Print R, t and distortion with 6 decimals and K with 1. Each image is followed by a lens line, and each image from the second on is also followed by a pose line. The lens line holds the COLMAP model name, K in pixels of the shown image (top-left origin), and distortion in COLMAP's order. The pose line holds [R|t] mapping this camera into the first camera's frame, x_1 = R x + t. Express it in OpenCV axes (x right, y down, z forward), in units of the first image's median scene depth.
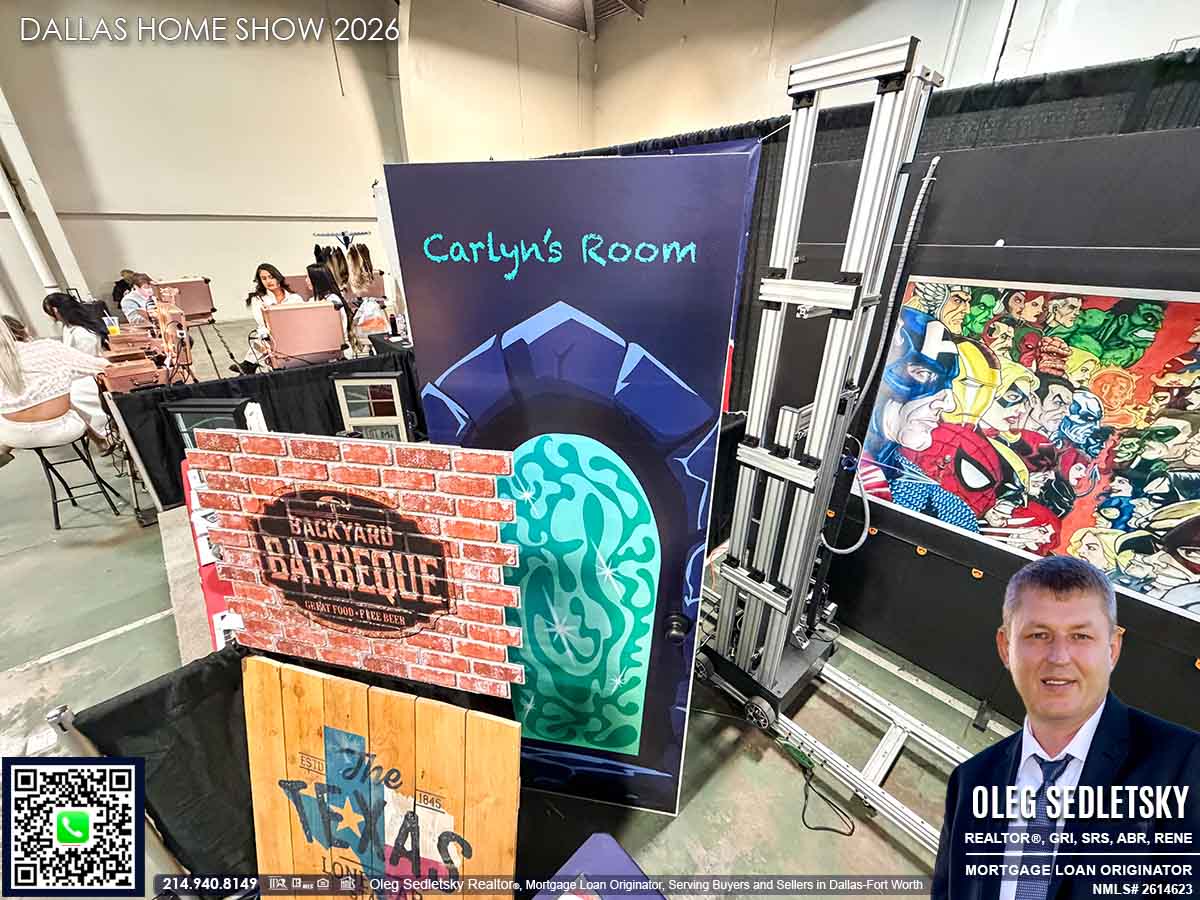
lens RADIAL K [[475.7, 0, 601.9], [0, 475.7, 449.3], [0, 0, 1]] dist [-0.001030, 0.000621]
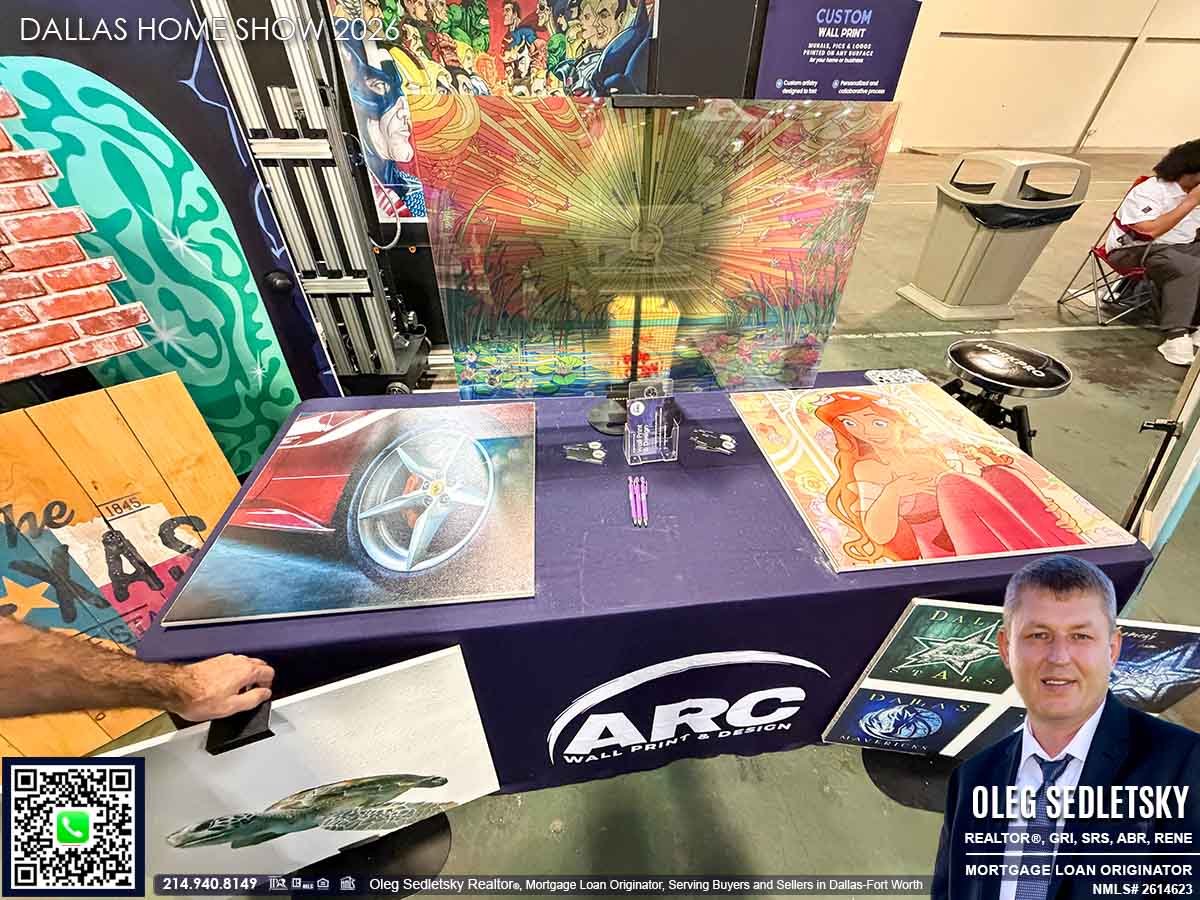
lens RADIAL K [[475.7, 0, 594.6], [0, 475.7, 447.3], [0, 0, 1]] dist [-0.001030, 0.000621]
pose [[0.601612, -0.495798, 0.626297, -0.304169], [0.333507, 0.868356, 0.367058, 0.549745], [-0.725835, -0.011952, 0.687765, -0.352622]]
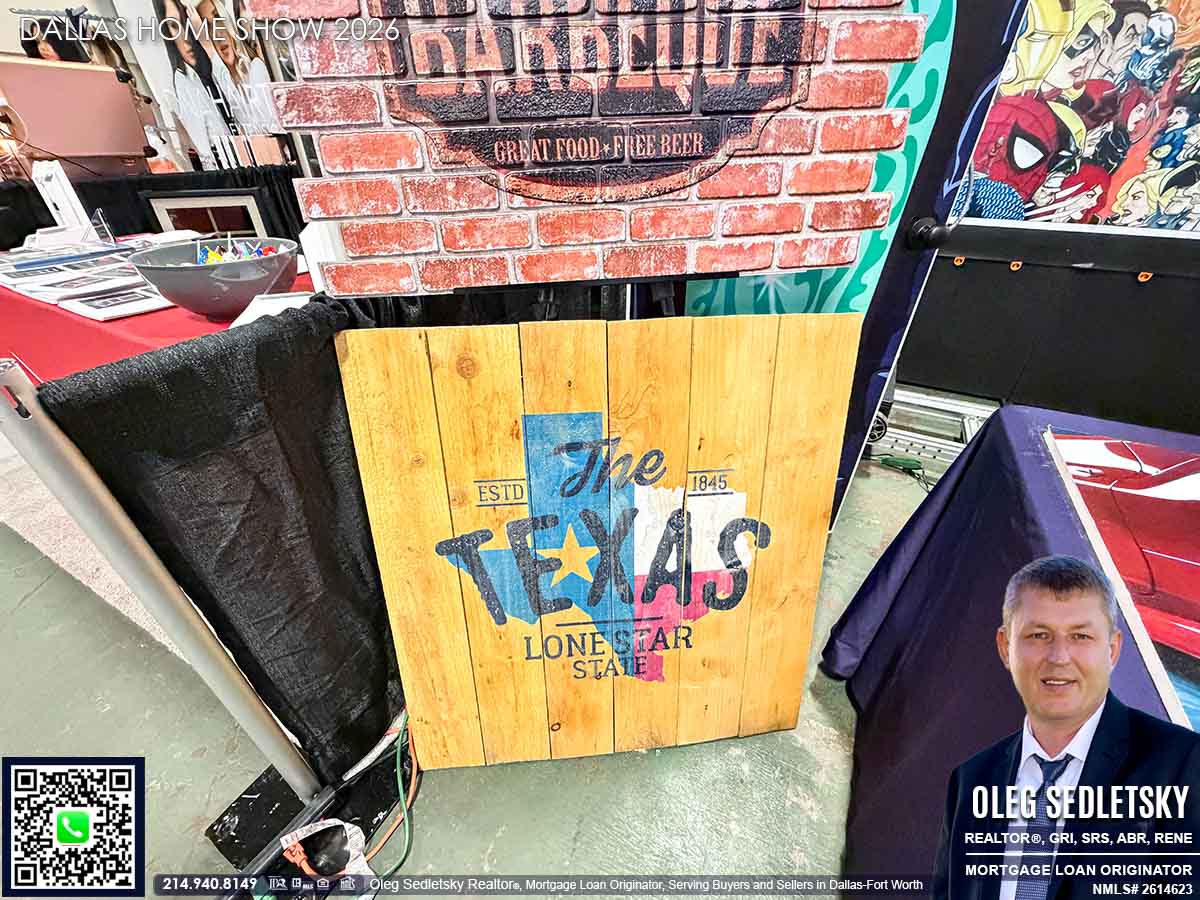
lens RADIAL K [[475.7, 0, 596.8], [0, 475.7, 449.0], [0, 0, 1]] dist [-0.001030, 0.000621]
pose [[0.941628, -0.187708, 0.279467, -0.641953], [0.143456, 0.974714, 0.171325, 0.507374], [-0.304560, -0.121233, 0.944746, 0.375662]]
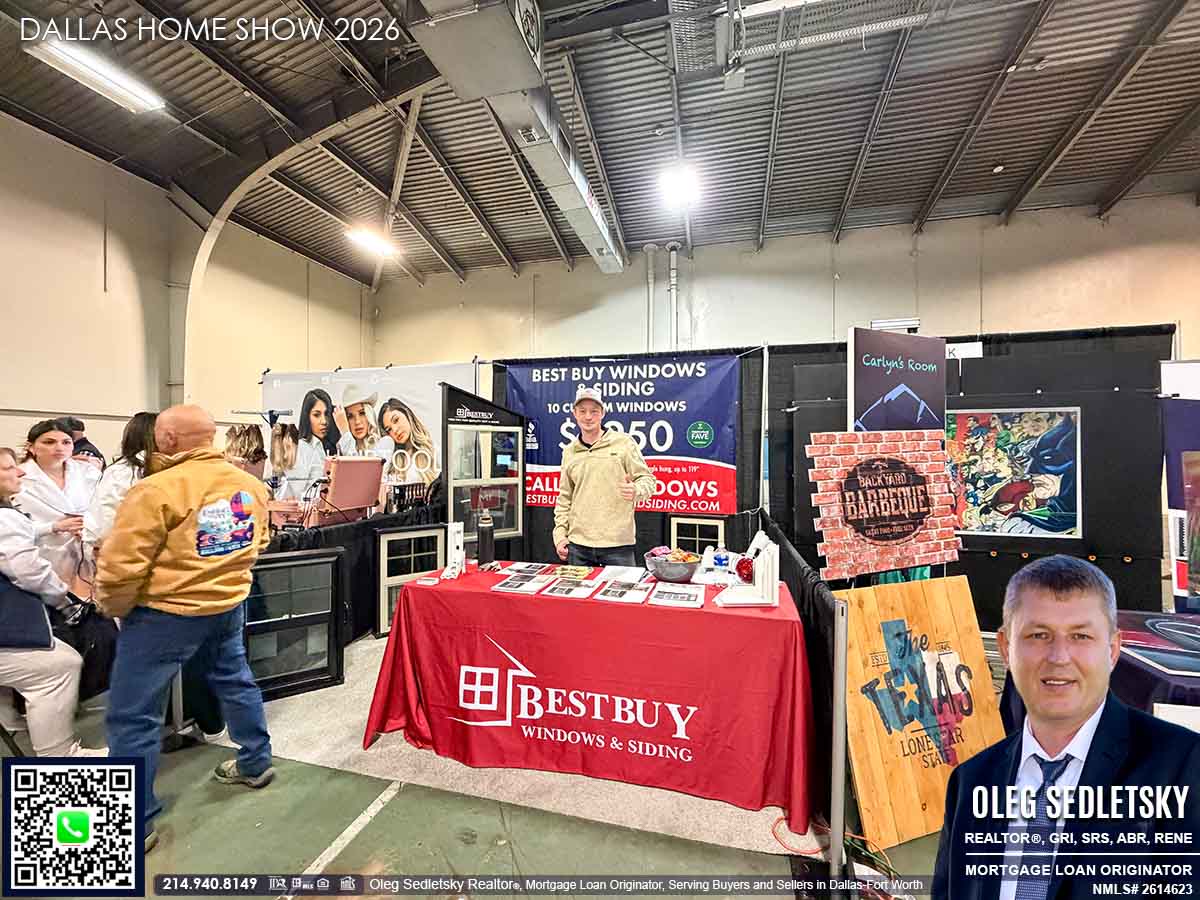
lens RADIAL K [[475.7, 0, 593.4], [0, 475.7, 455.2], [0, 0, 1]] dist [-0.001030, 0.000621]
pose [[0.841880, -0.005904, 0.539633, -2.098503], [0.230103, 0.908417, -0.349044, 0.392027], [-0.488151, 0.418024, 0.766136, 0.043190]]
